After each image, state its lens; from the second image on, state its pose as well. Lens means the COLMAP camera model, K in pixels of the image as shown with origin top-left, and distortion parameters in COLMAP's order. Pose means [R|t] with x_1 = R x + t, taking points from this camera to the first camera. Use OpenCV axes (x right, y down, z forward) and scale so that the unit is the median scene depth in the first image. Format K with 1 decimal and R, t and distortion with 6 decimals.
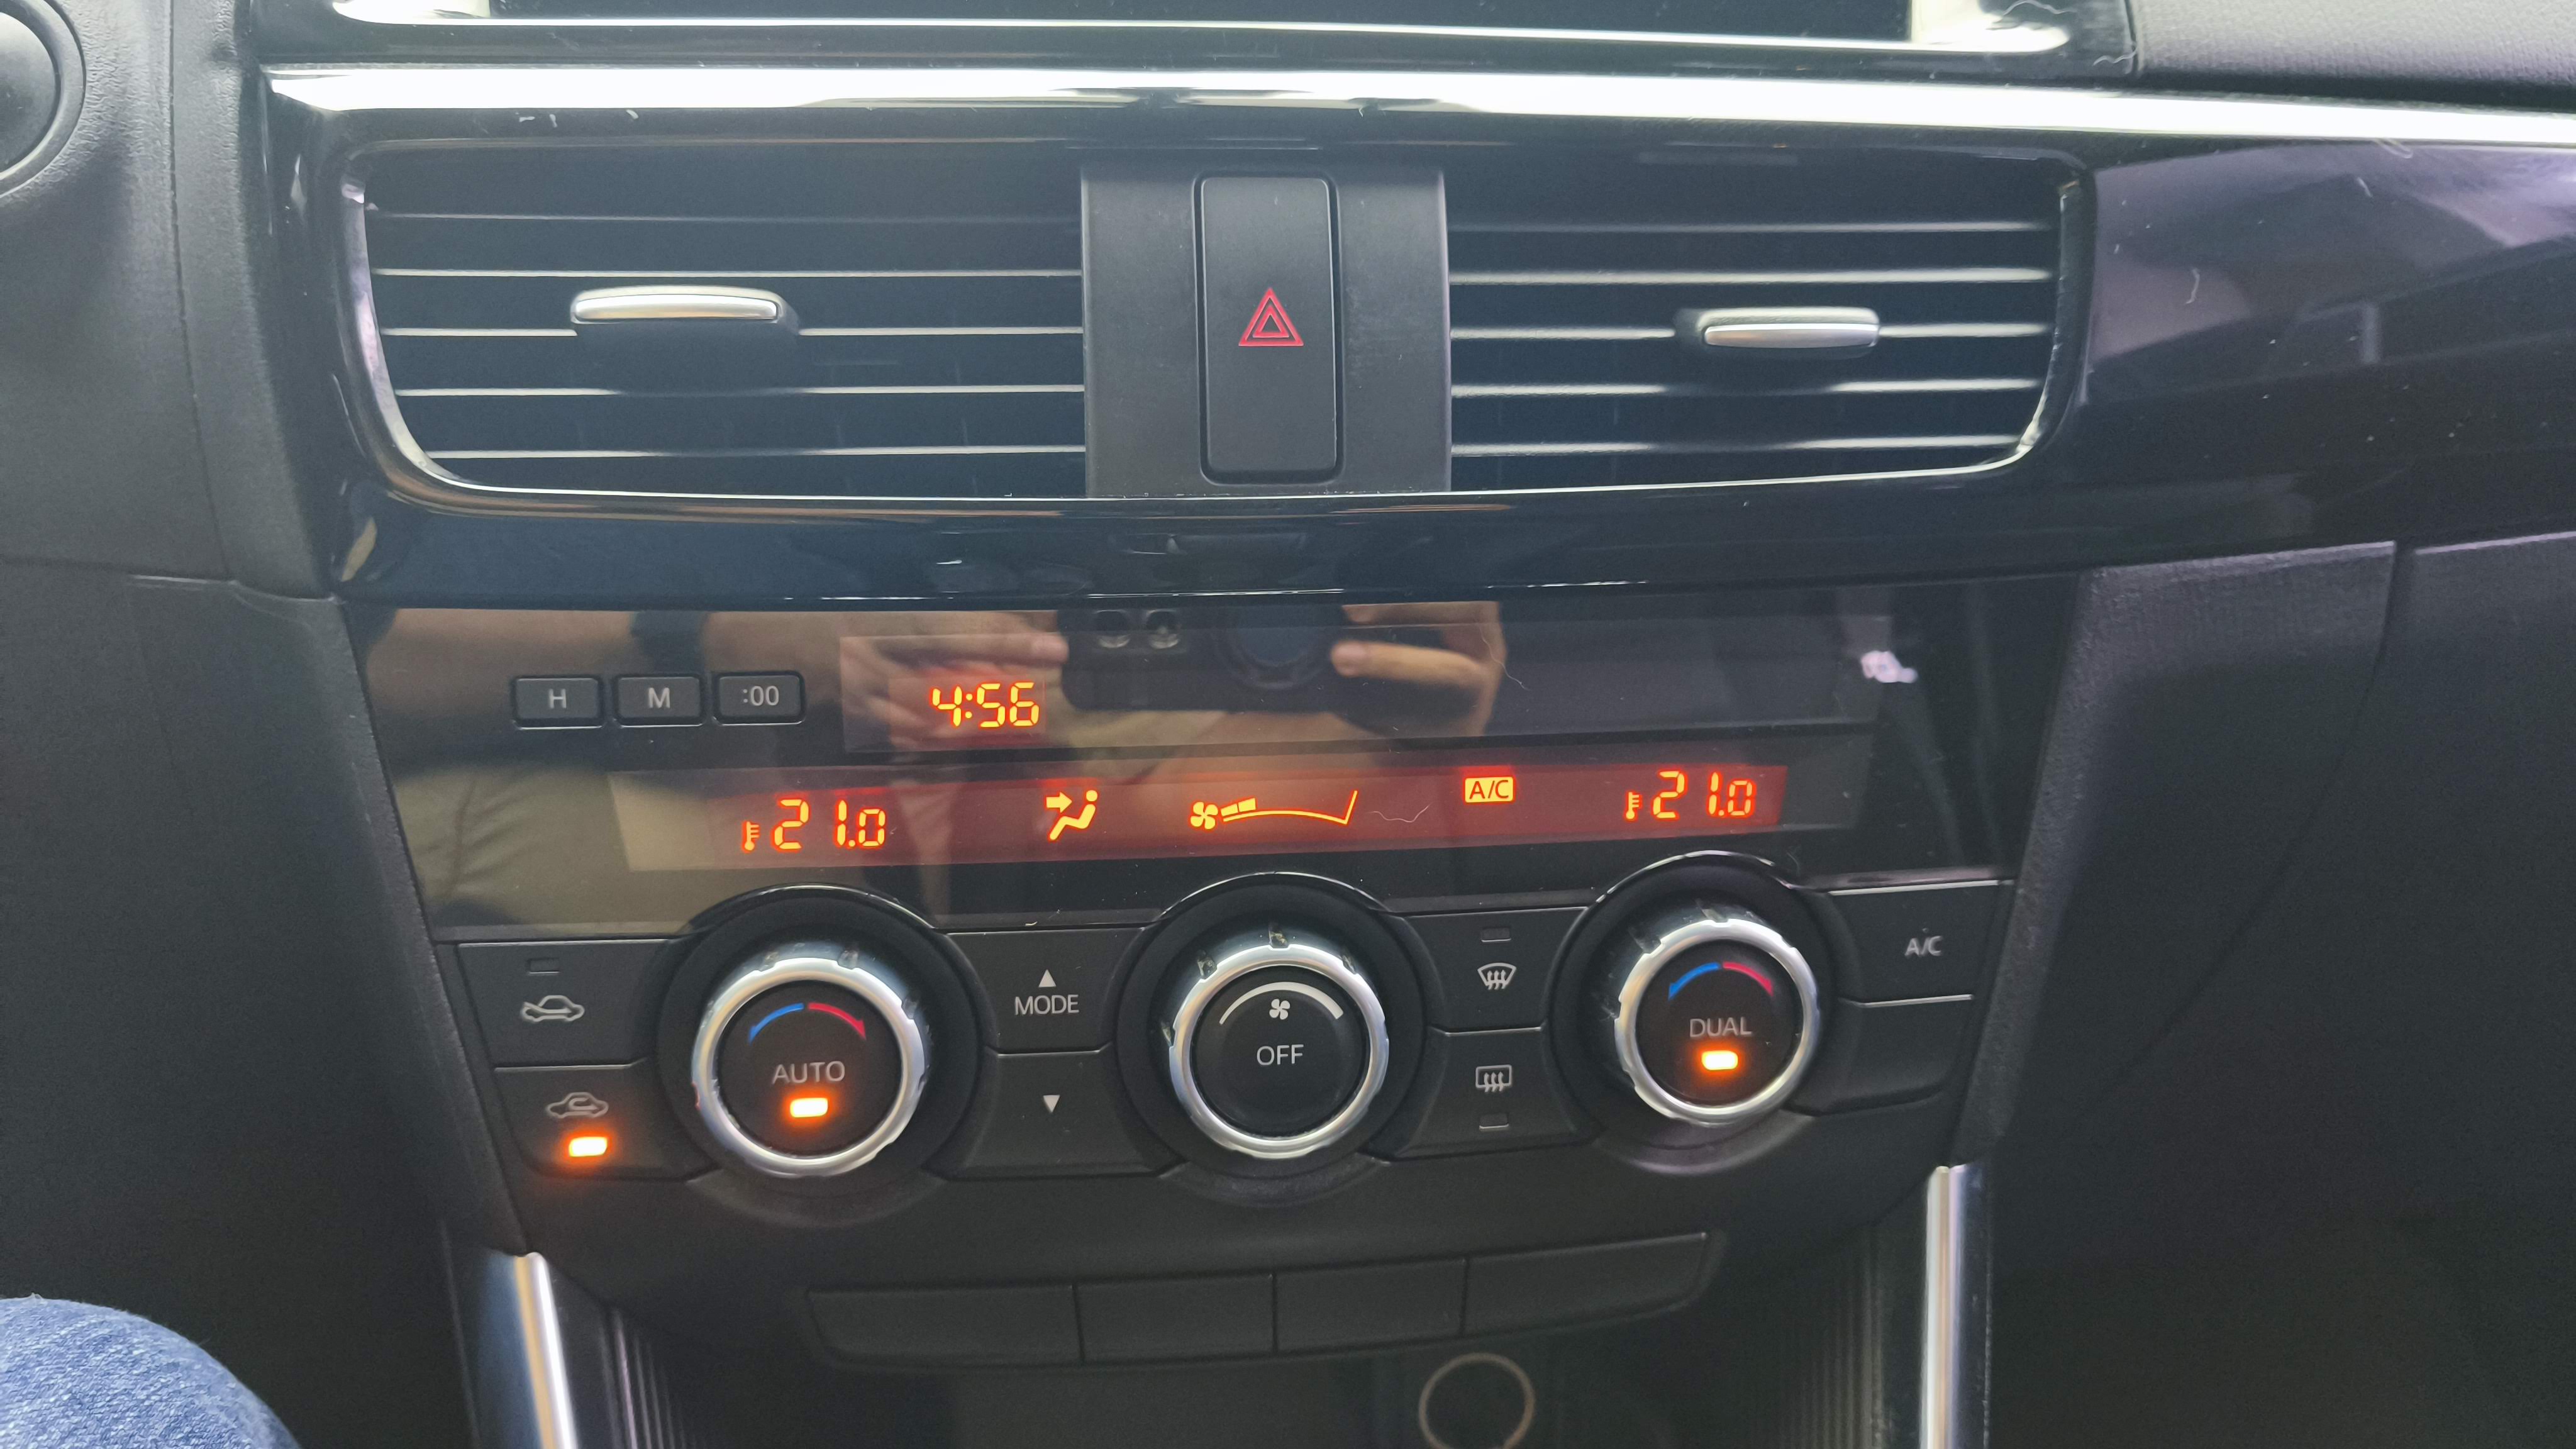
lens RADIAL K [[1726.8, 0, 1246.7], [0, 1726.8, 714.3], [0, 0, 1]] dist [0.007333, 0.033852]
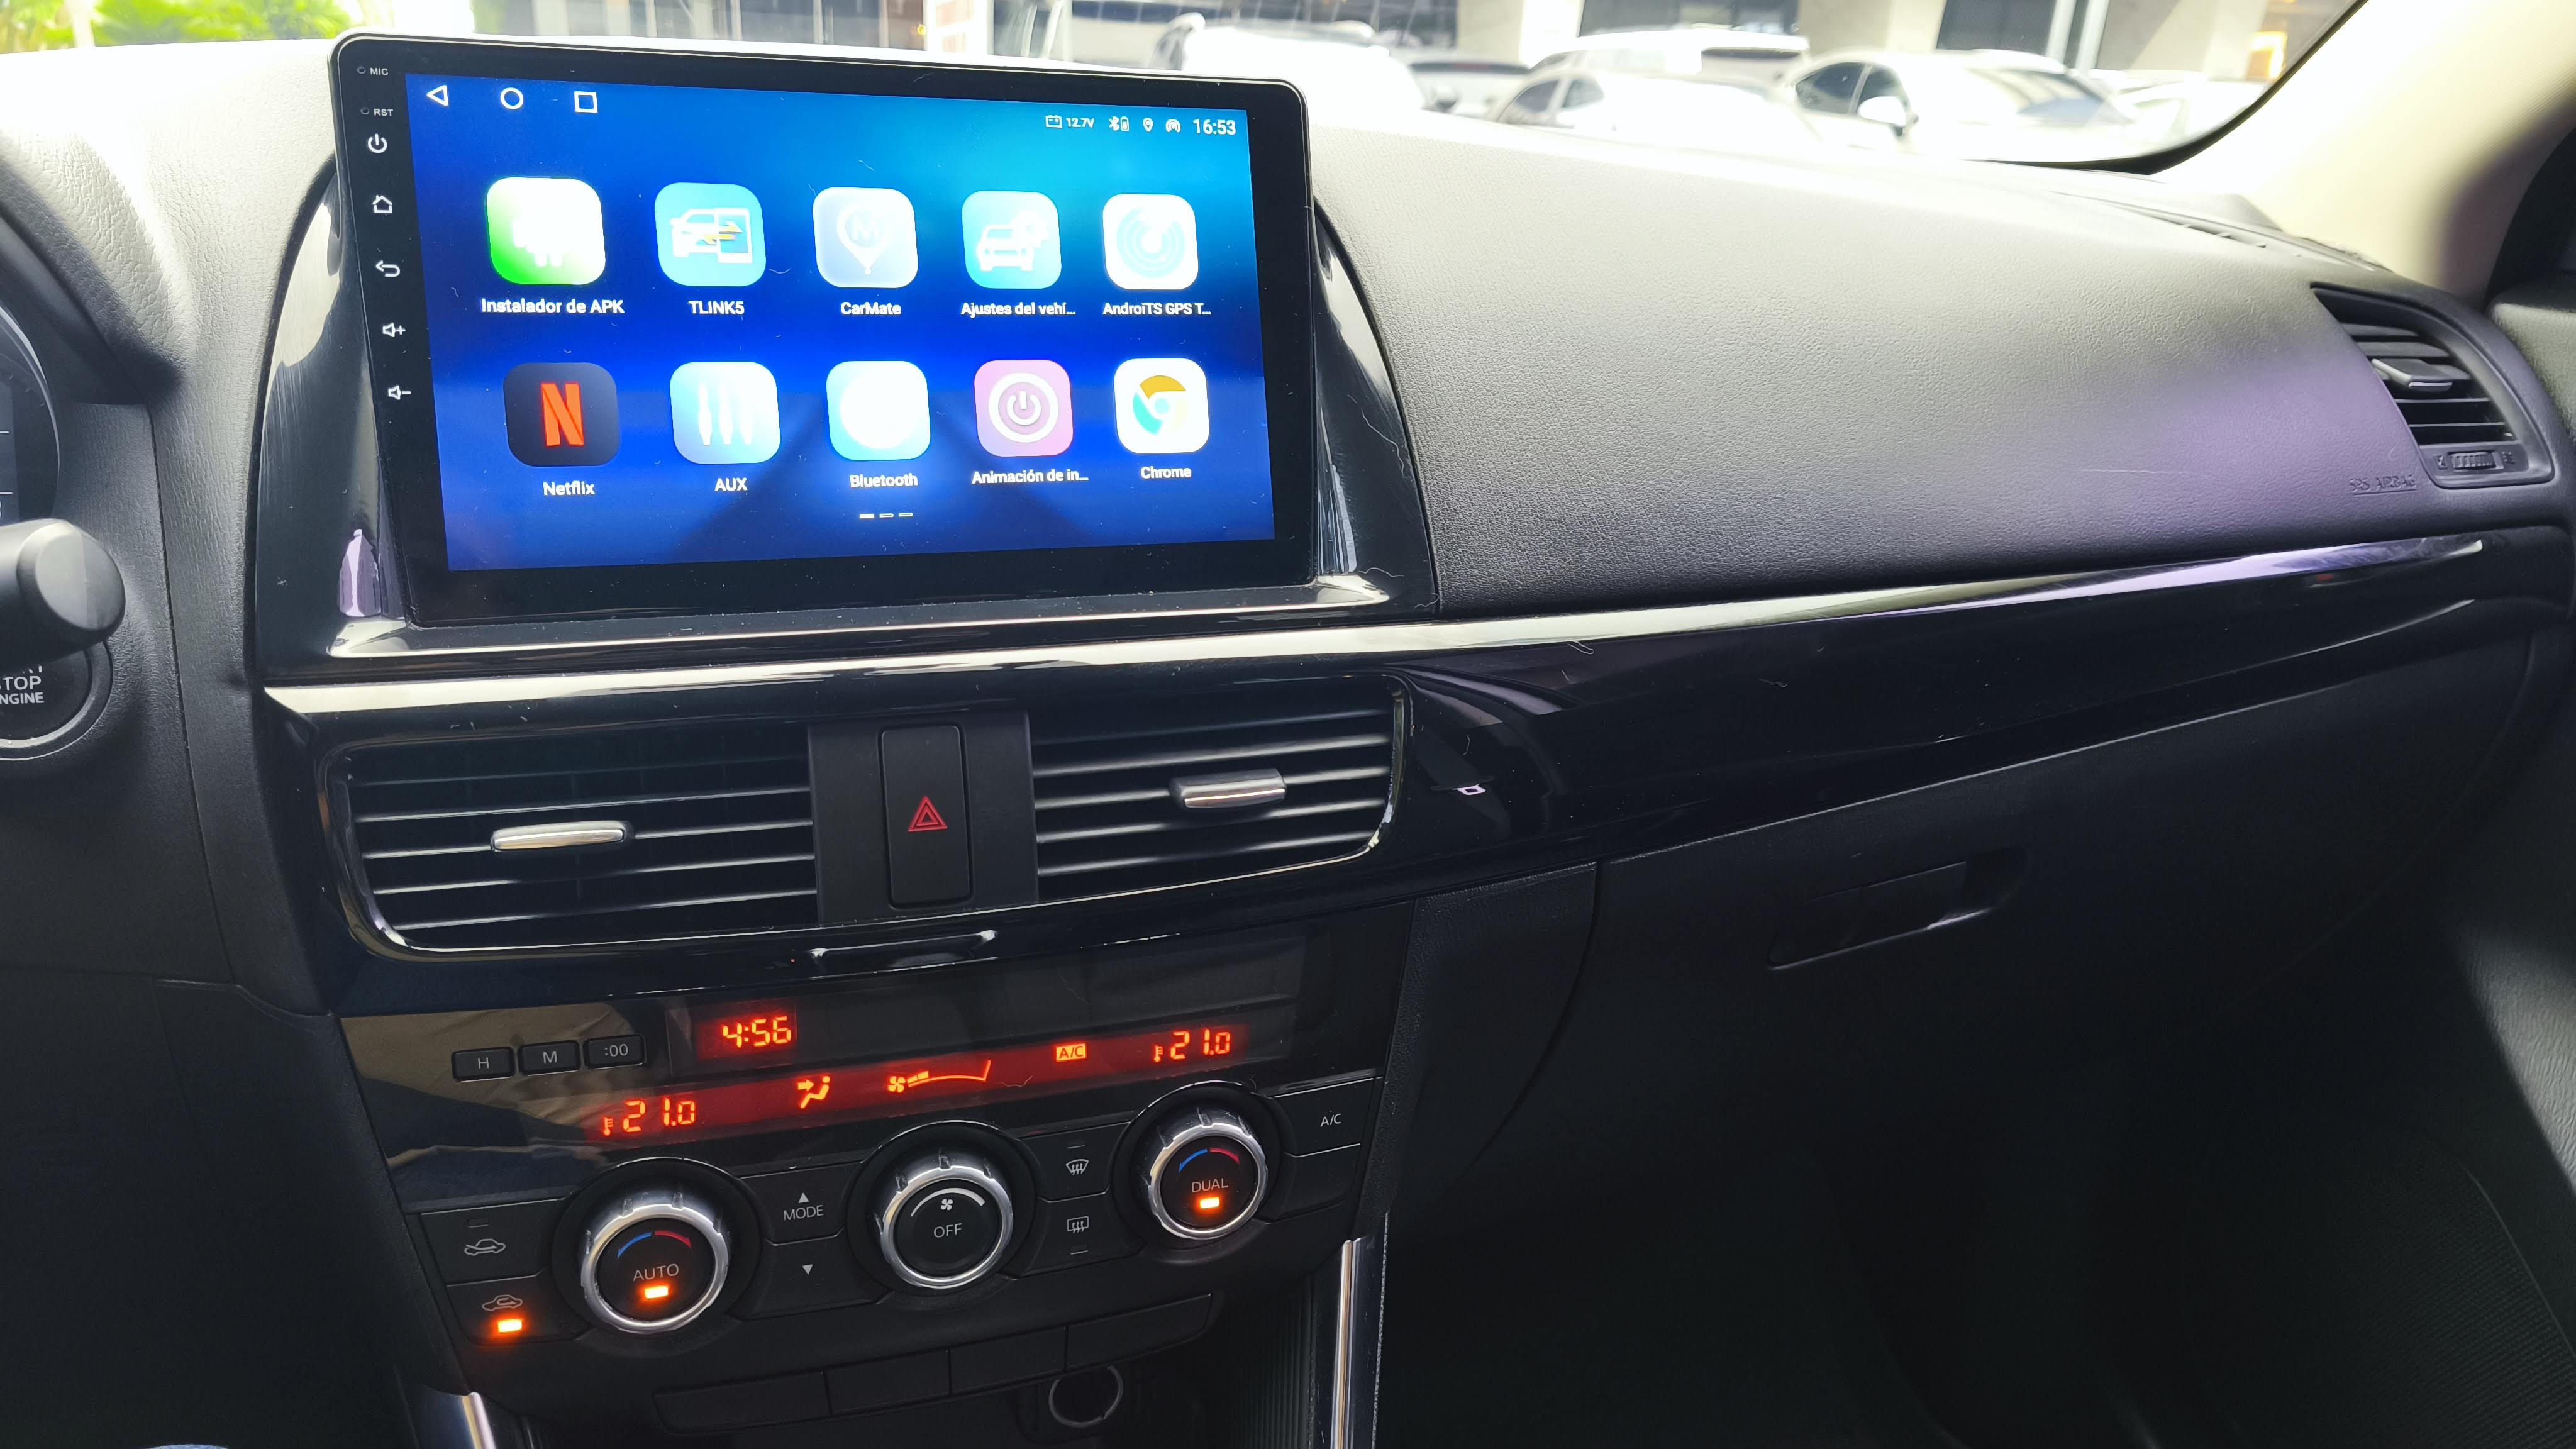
lens RADIAL K [[1709.2, 0, 1232.2], [0, 1709.2, 724.1], [0, 0, 1]] dist [0.055566, -0.001159]
pose [[0.984616, -0.036543, 0.170869, 0.023398], [0.023089, 0.996522, 0.080073, -0.414712], [-0.173201, -0.074896, 0.982035, -0.646245]]
